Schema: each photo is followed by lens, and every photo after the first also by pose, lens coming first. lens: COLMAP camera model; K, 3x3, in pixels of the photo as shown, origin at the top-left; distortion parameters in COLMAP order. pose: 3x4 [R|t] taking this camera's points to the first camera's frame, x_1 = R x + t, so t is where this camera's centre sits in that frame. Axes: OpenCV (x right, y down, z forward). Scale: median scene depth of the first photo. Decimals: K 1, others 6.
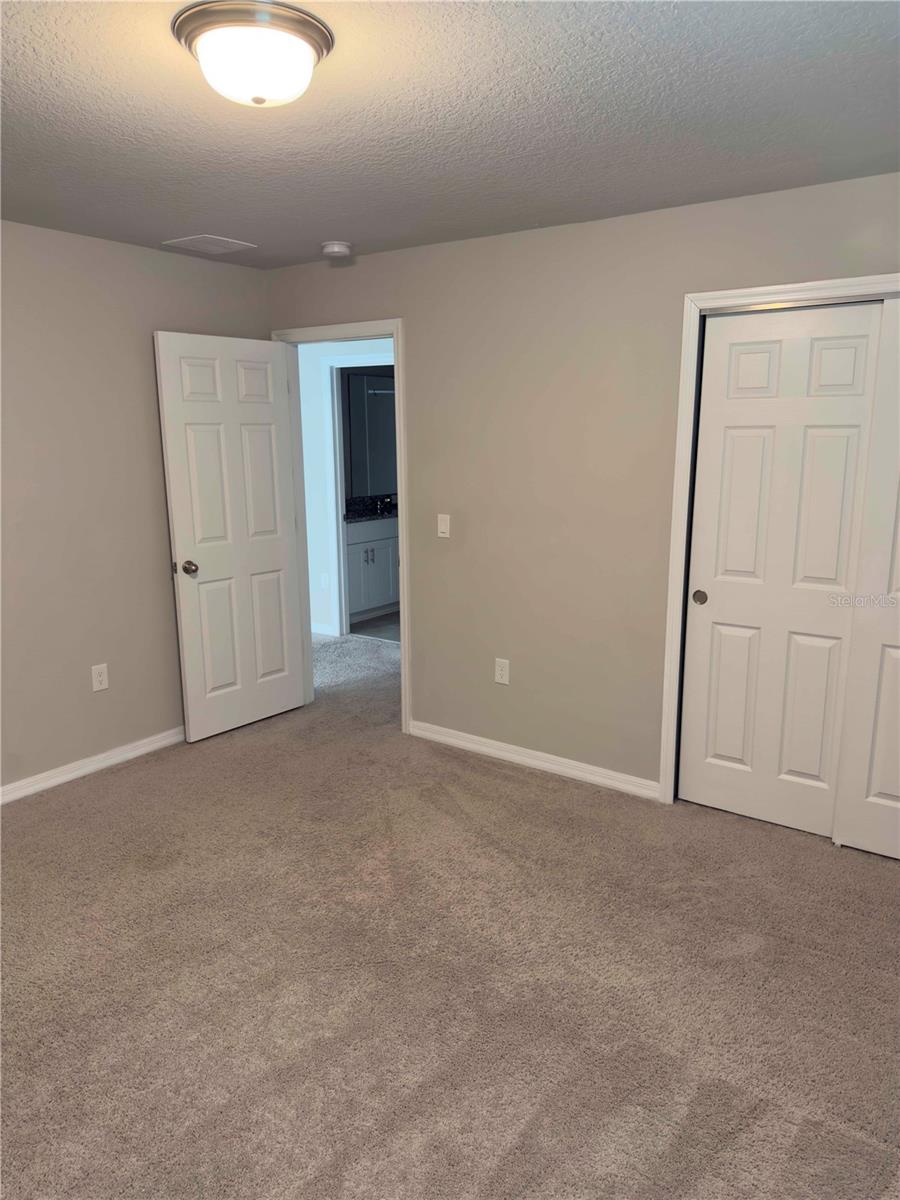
lens RADIAL K [[846.3, 0, 439.7], [0, 846.3, 609.9], [0, 0, 1]] dist [0.013577, -0.021761]
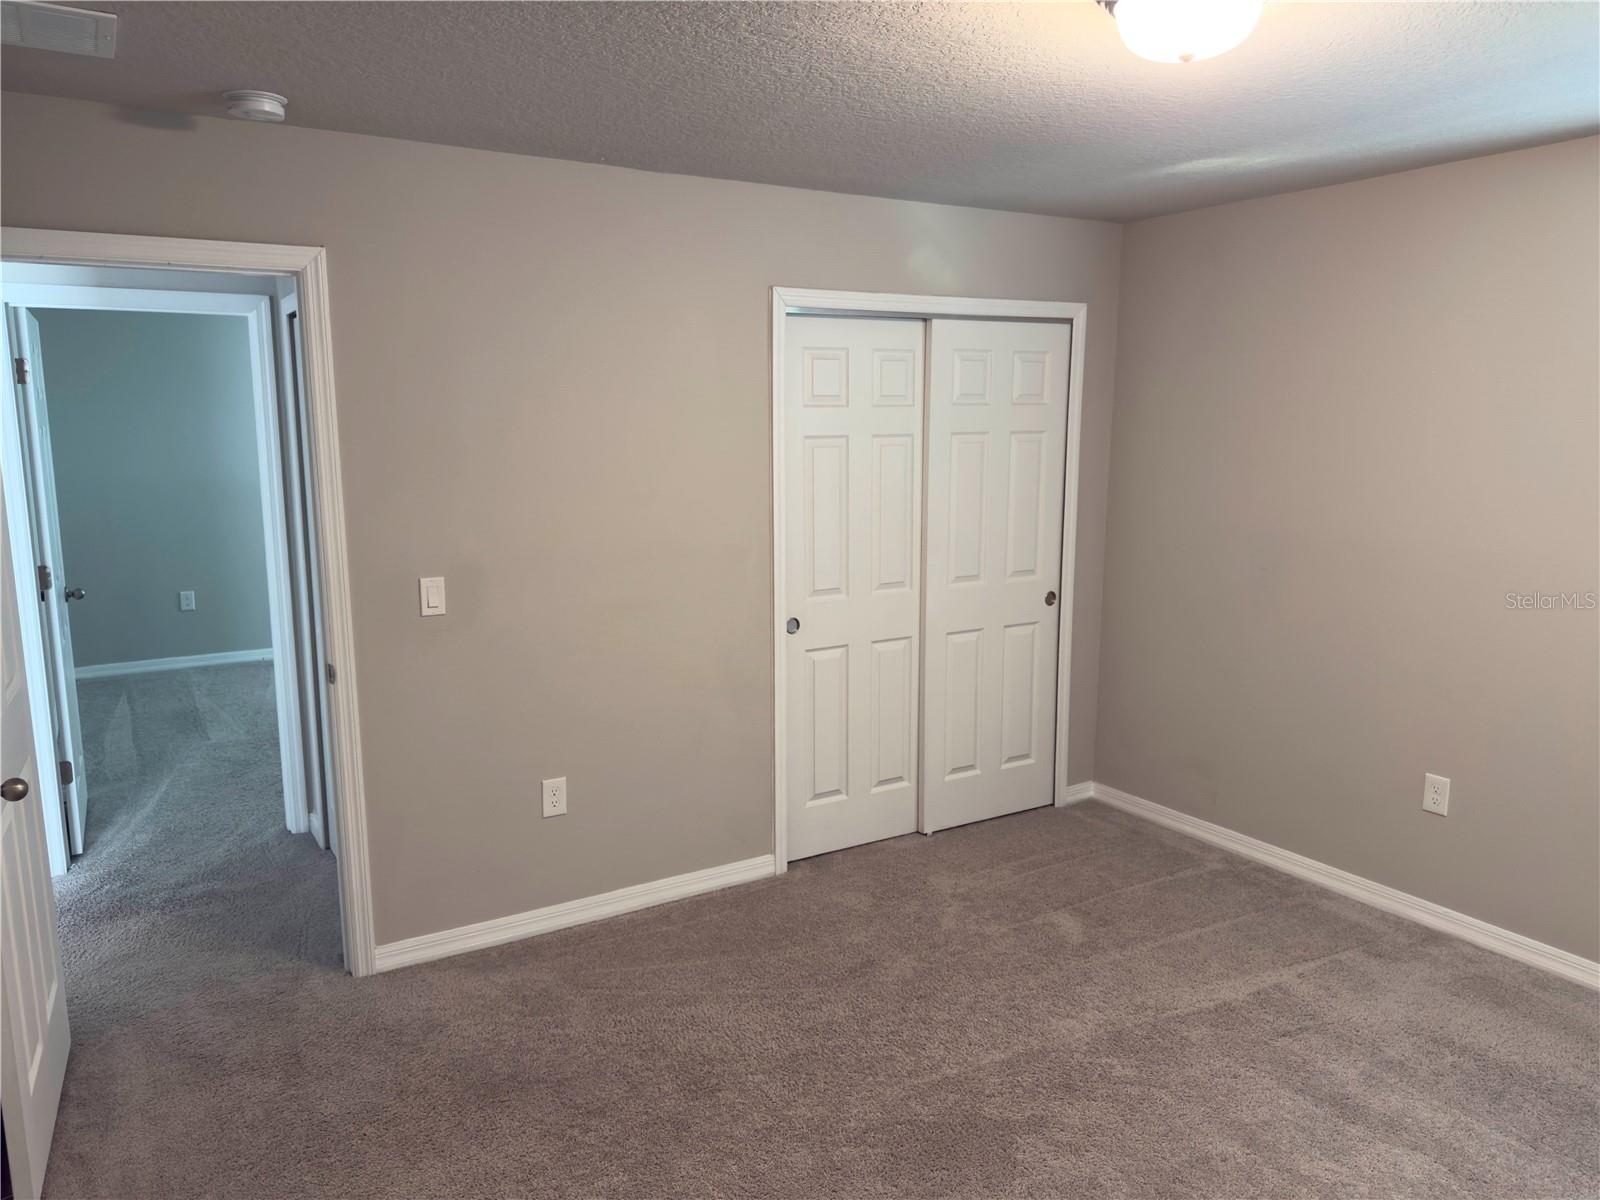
lens RADIAL K [[1128.3, 0, 784.6], [0, 1128.3, 594.6], [0, 0, 1]] dist [0.013577, -0.021761]
pose [[0.376374, -0.136323, 0.916384, -0.769650], [0.198085, 0.978084, 0.064145, -0.124006], [-0.905044, 0.157379, 0.395129, 0.537862]]
